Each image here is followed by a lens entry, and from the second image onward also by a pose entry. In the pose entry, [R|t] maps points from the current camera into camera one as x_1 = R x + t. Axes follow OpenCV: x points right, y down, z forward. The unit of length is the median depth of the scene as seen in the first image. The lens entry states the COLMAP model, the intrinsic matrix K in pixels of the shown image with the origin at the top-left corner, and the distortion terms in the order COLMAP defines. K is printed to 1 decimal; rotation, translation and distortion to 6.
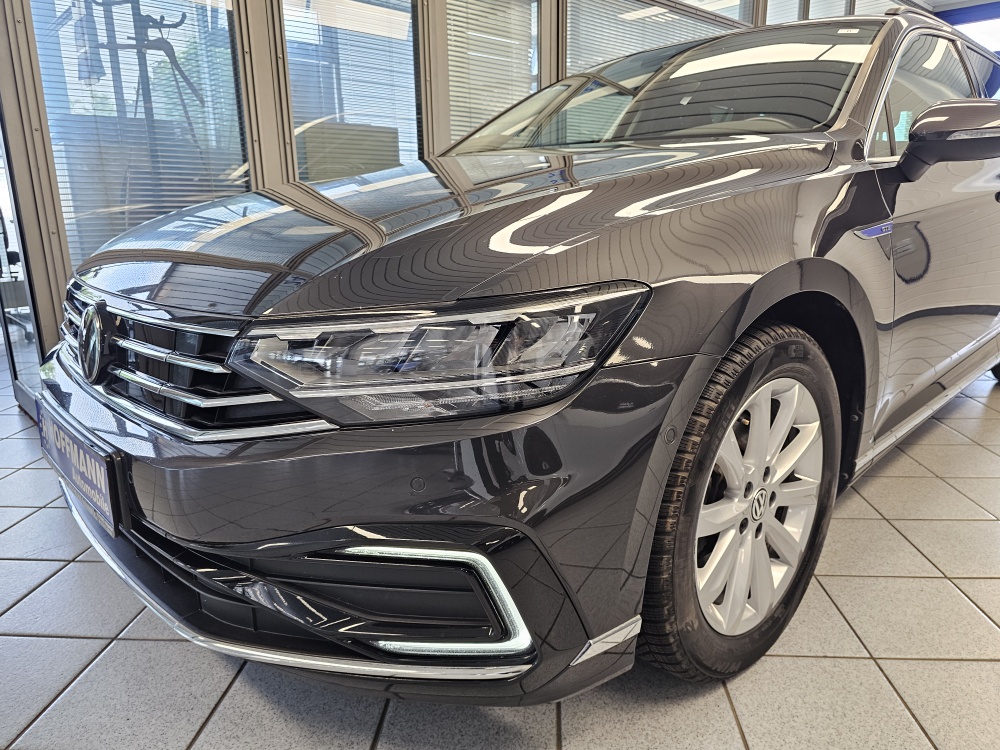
lens RADIAL K [[679.4, 0, 512.8], [0, 679.4, 376.4], [0, 0, 1]] dist [0.050701, -0.059253]
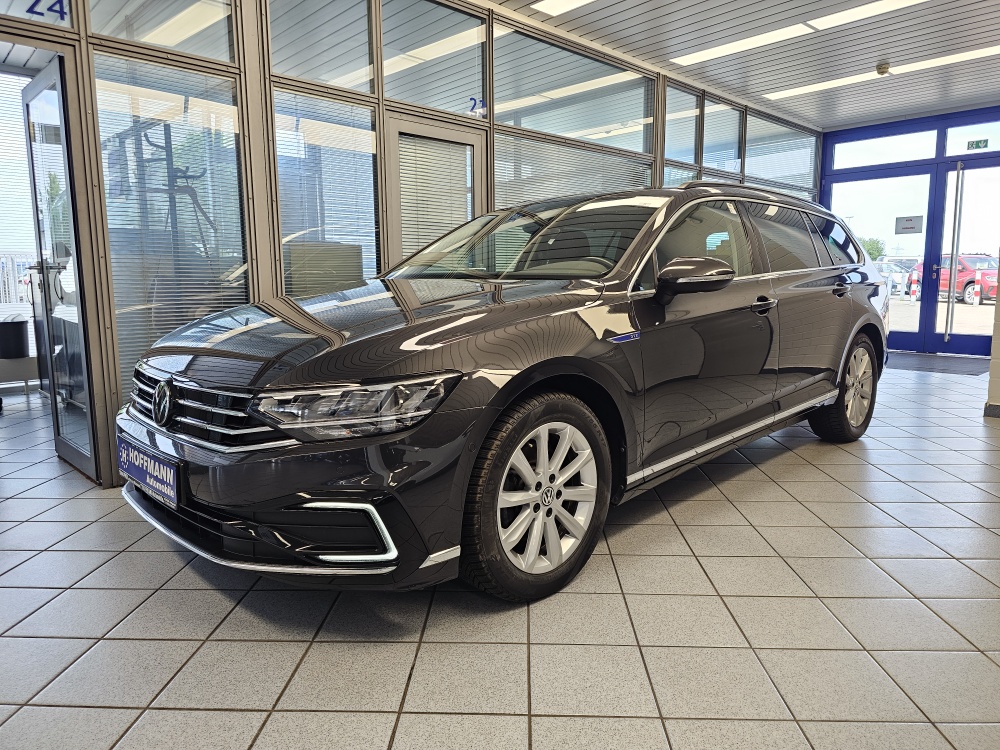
lens RADIAL K [[666.5, 0, 494.3], [0, 666.5, 368.9], [0, 0, 1]] dist [0.058984, -0.060965]
pose [[0.999951, 0.001661, 0.009746, 0.228871], [-0.000537, 0.993456, -0.114218, 0.066253], [-0.009872, 0.114207, 0.993408, -0.777311]]
